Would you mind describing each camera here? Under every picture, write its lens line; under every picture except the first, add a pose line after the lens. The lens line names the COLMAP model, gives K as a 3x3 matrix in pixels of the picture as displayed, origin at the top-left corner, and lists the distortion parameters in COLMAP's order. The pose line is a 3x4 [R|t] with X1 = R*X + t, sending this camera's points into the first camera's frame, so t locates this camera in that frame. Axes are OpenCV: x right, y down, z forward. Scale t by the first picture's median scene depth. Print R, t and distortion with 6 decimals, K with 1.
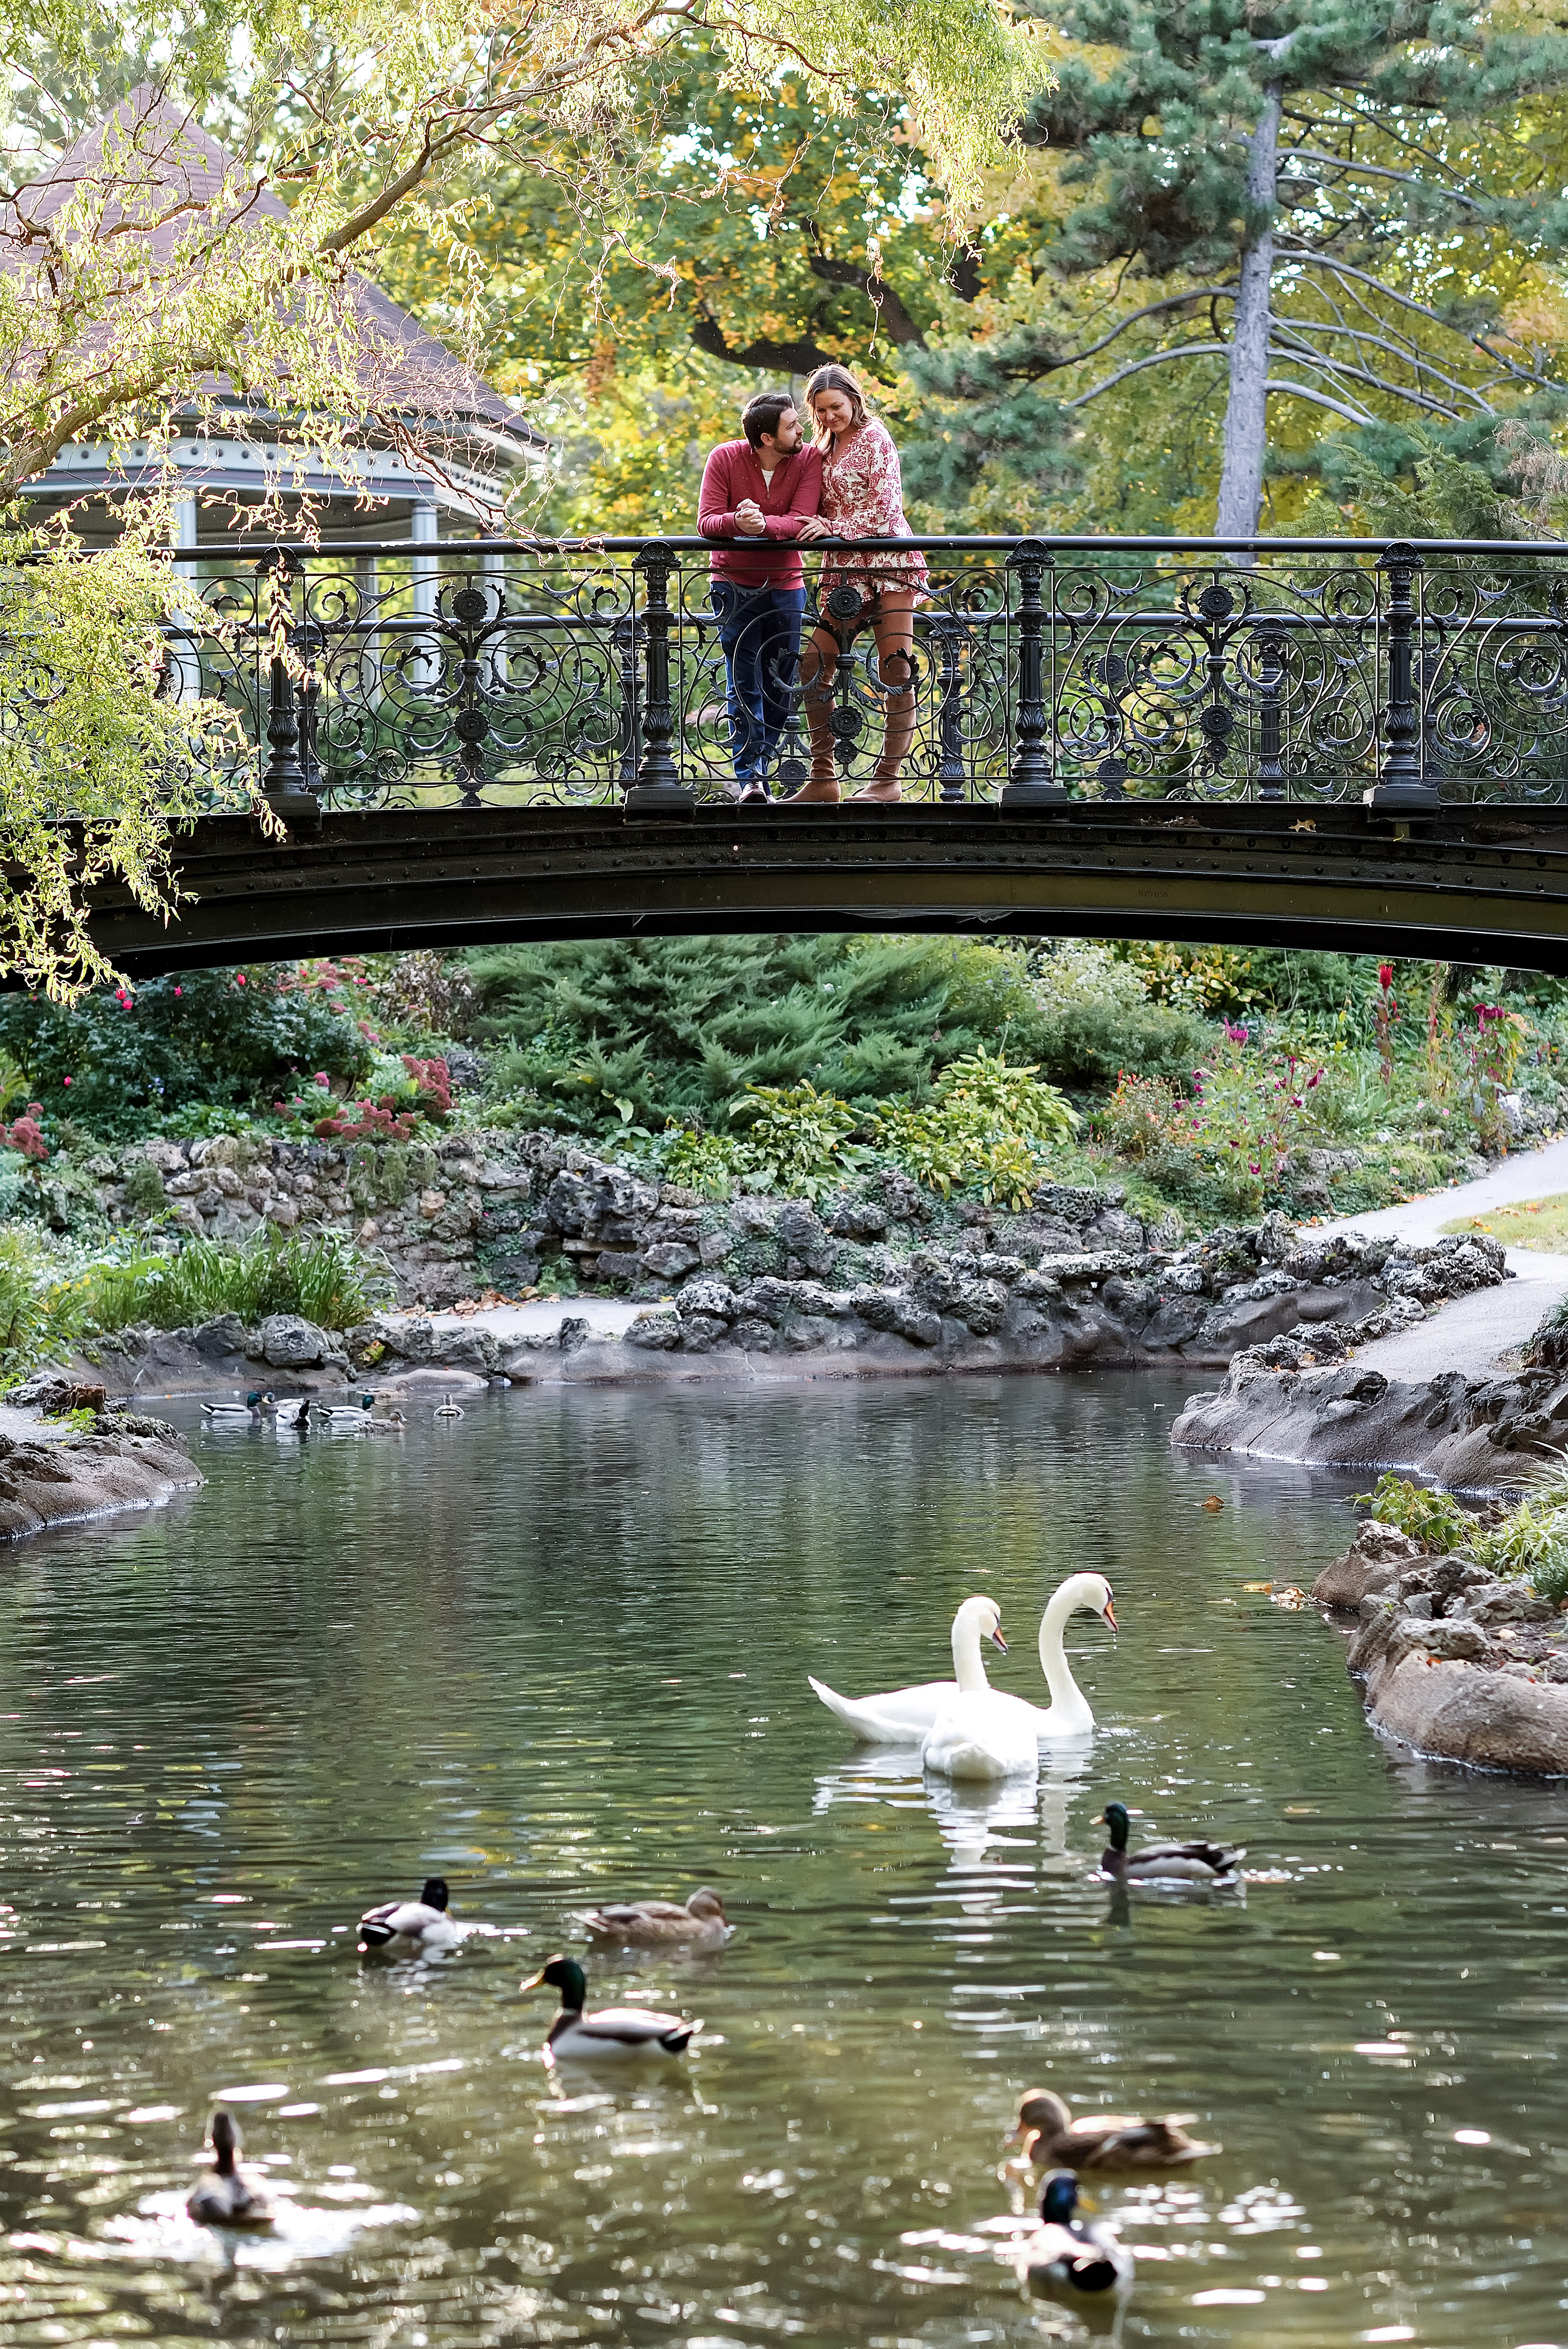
lens RADIAL K [[5698.4, 0, 783.9], [0, 5698.4, 1174.8], [0, 0, 1]] dist [0.004952, 0.000000]
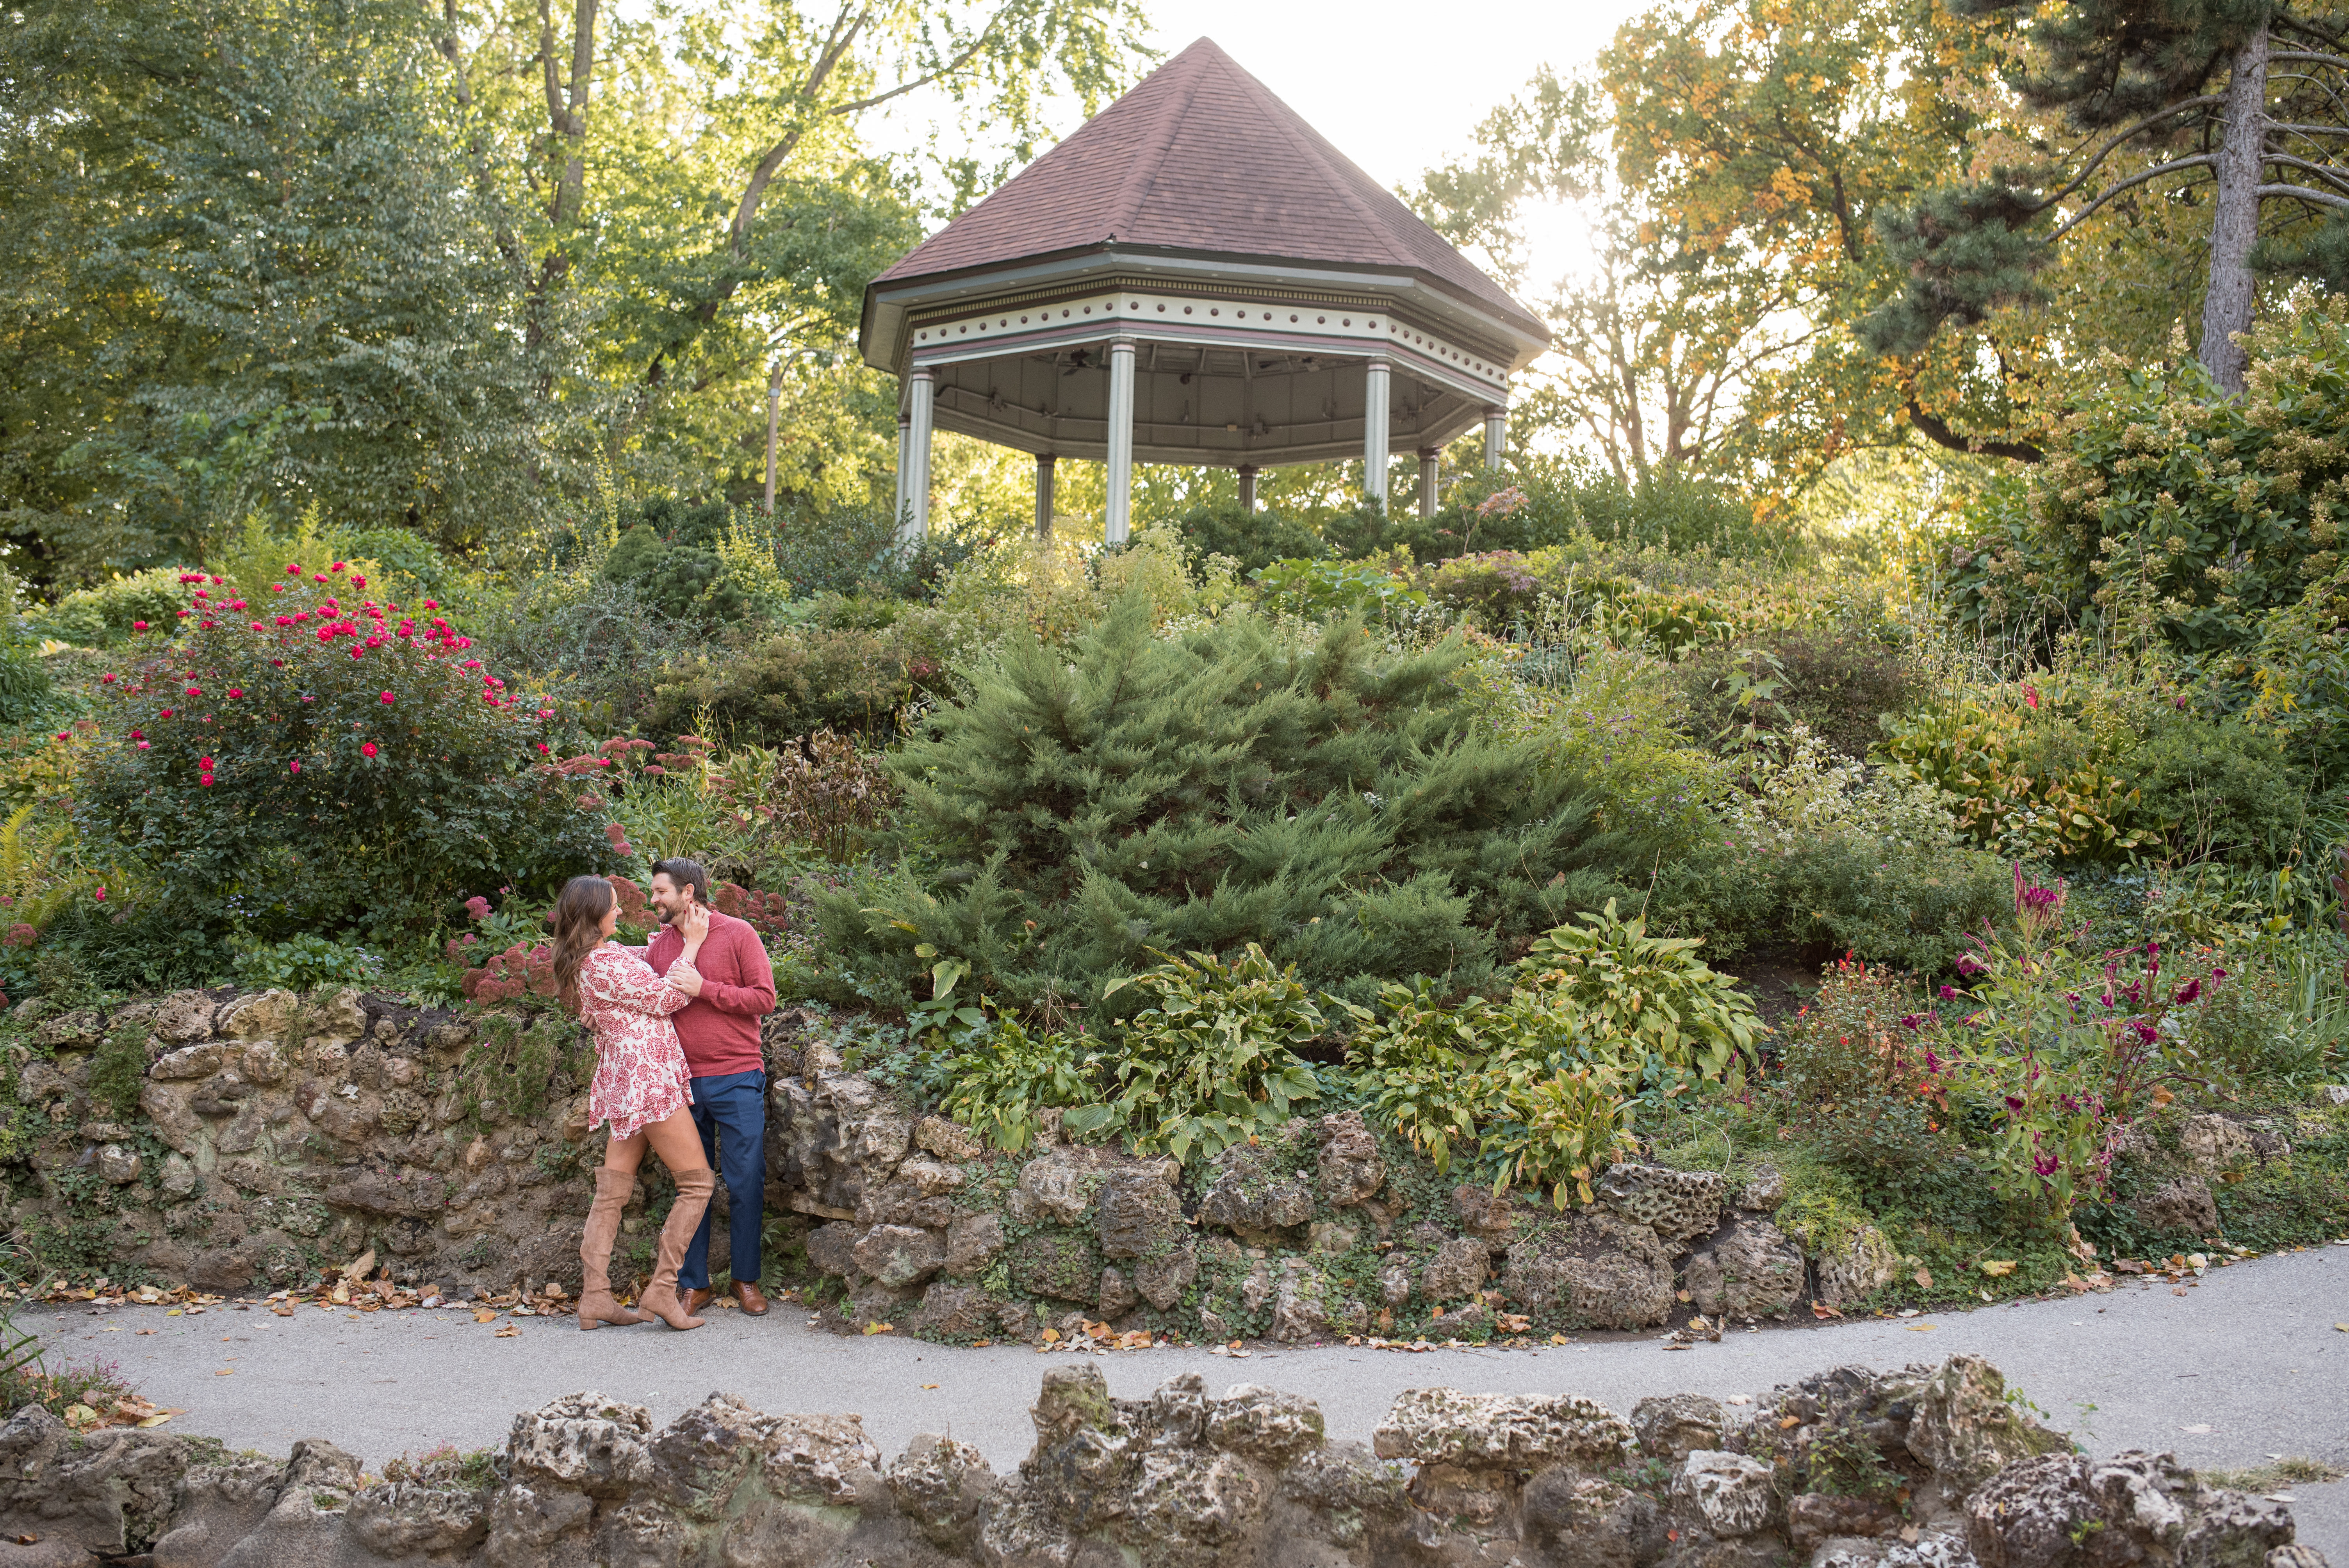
lens RADIAL K [[2297.6, 0, 1173.1], [0, 2297.6, 771.5], [0, 0, 1]] dist [-0.046256, 0.000000]
pose [[0.917749, 0.019801, -0.396668, 0.091471], [-0.047596, 0.997042, -0.060350, -0.019847], [0.394300, 0.074266, 0.915976, 0.782016]]
